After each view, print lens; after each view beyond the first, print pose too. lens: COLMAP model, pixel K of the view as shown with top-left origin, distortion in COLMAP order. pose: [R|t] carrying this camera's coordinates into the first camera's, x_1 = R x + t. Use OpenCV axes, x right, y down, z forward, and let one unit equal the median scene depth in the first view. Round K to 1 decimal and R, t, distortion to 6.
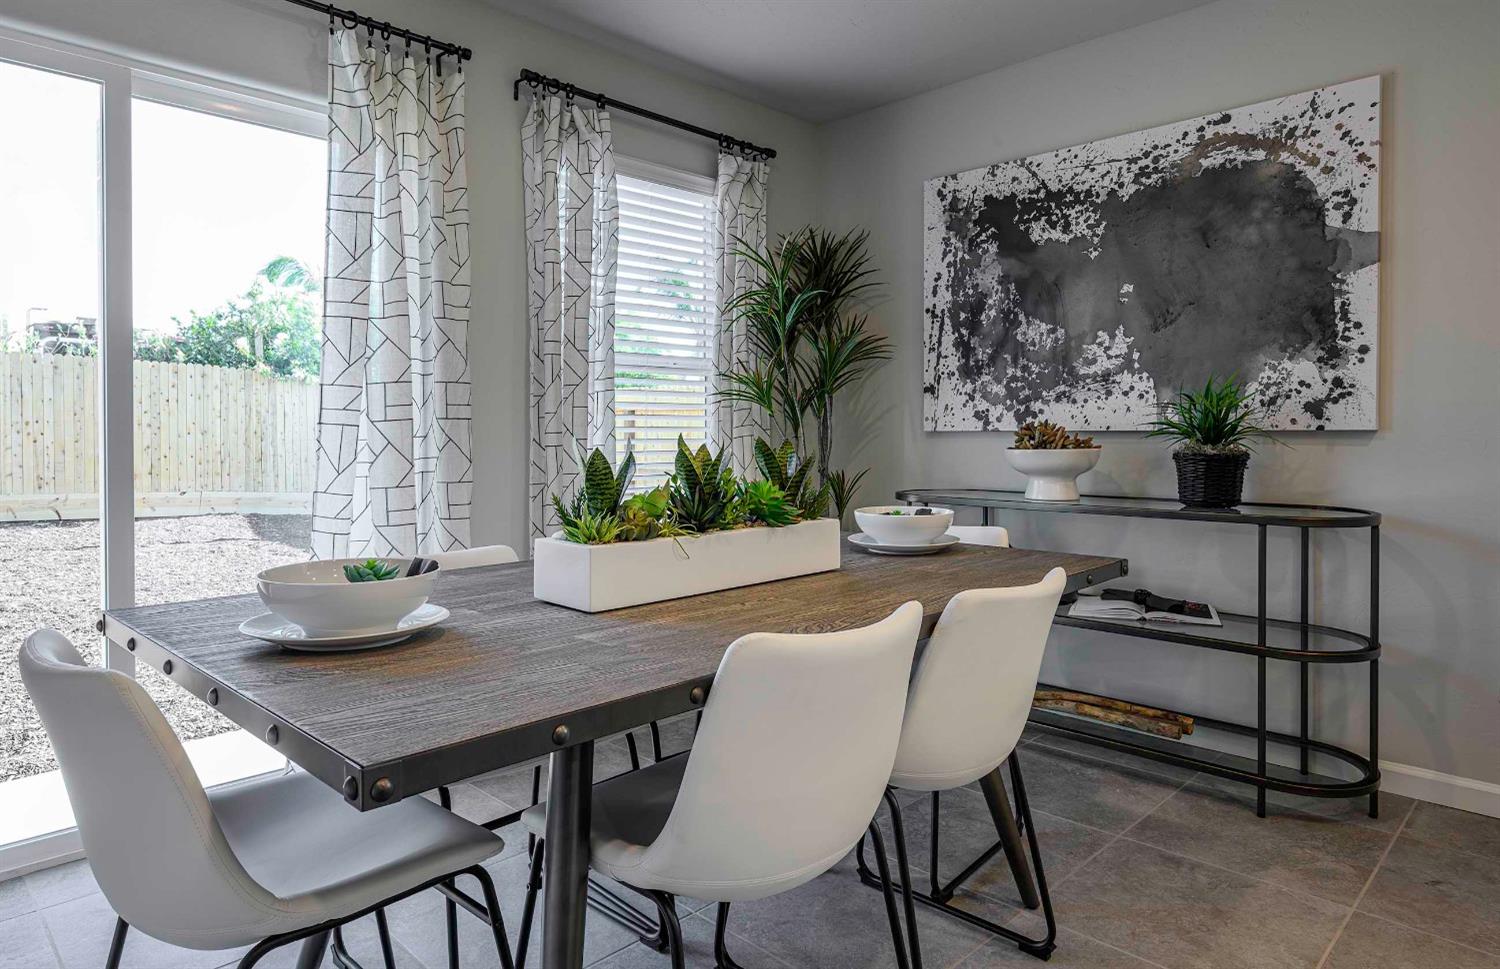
lens RADIAL K [[910.5, 0, 759.2], [0, 910.5, 436.6], [0, 0, 1]] dist [0.010064, -0.005583]
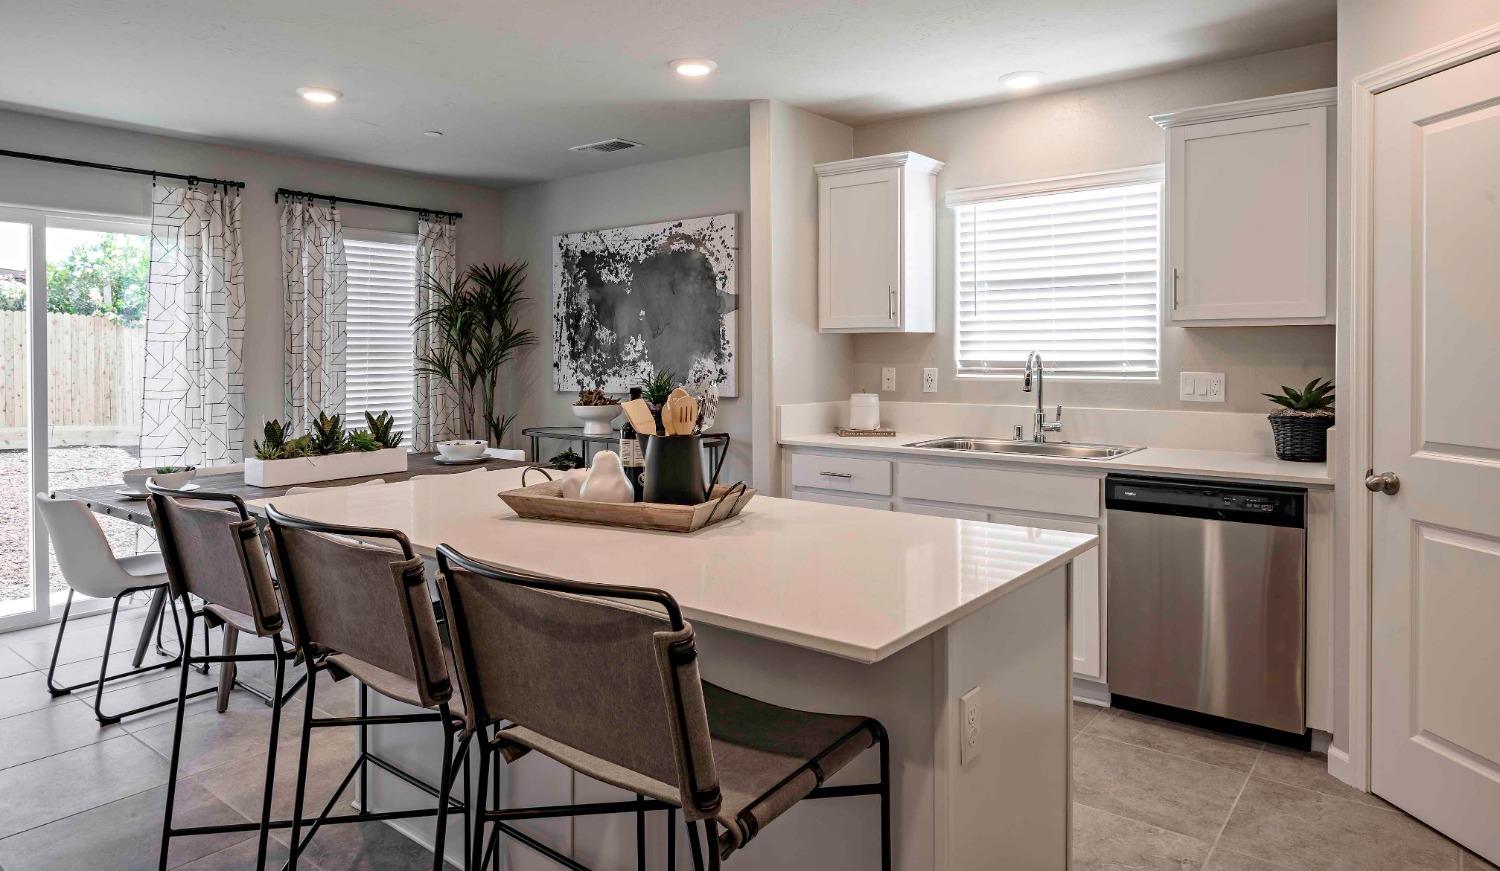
lens RADIAL K [[886.3, 0, 723.2], [0, 886.3, 361.5], [0, 0, 1]] dist [-0.005339, 0.002625]
pose [[0.994026, -0.003473, 0.109086, 0.365512], [0.003574, 0.999993, -0.000728, -0.065964], [-0.109082, 0.001114, 0.994032, -0.702948]]
